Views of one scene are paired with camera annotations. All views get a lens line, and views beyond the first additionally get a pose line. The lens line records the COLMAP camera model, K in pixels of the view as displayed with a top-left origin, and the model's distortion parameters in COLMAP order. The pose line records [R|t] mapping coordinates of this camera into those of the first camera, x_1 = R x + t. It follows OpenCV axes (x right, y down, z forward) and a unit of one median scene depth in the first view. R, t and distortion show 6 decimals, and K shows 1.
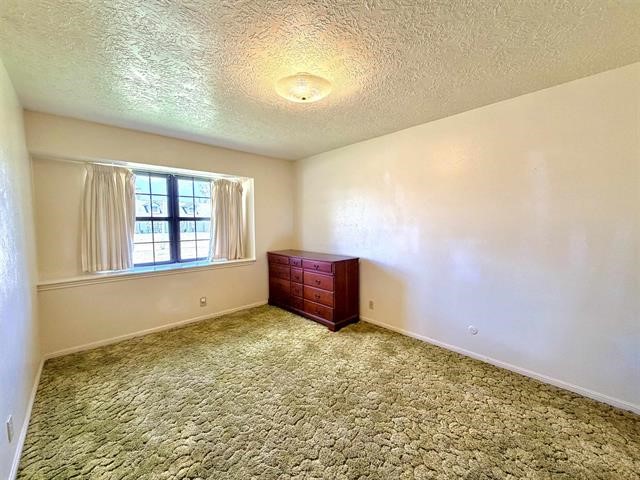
lens RADIAL K [[256.4, 0, 318.4], [0, 256.4, 240.8], [0, 0, 1]] dist [0.000254, 0.000040]
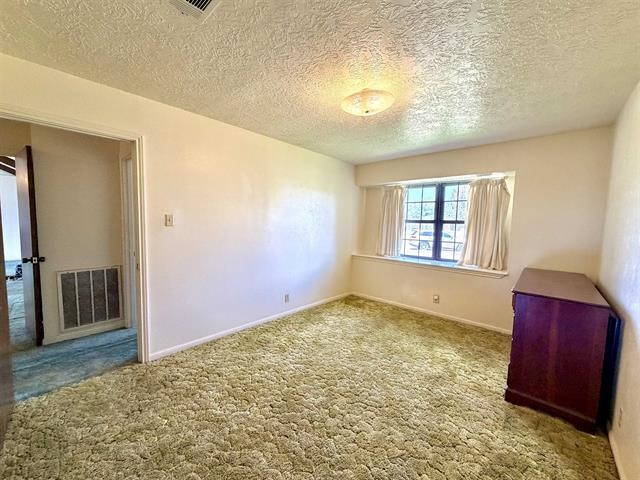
lens RADIAL K [[256.4, 0, 318.4], [0, 256.4, 240.8], [0, 0, 1]] dist [0.000254, 0.000040]
pose [[0.076148, 0.081575, -0.993754, 0.556966], [-0.095332, 0.992678, 0.074182, -0.036500], [0.992529, 0.089087, 0.083367, 0.395749]]
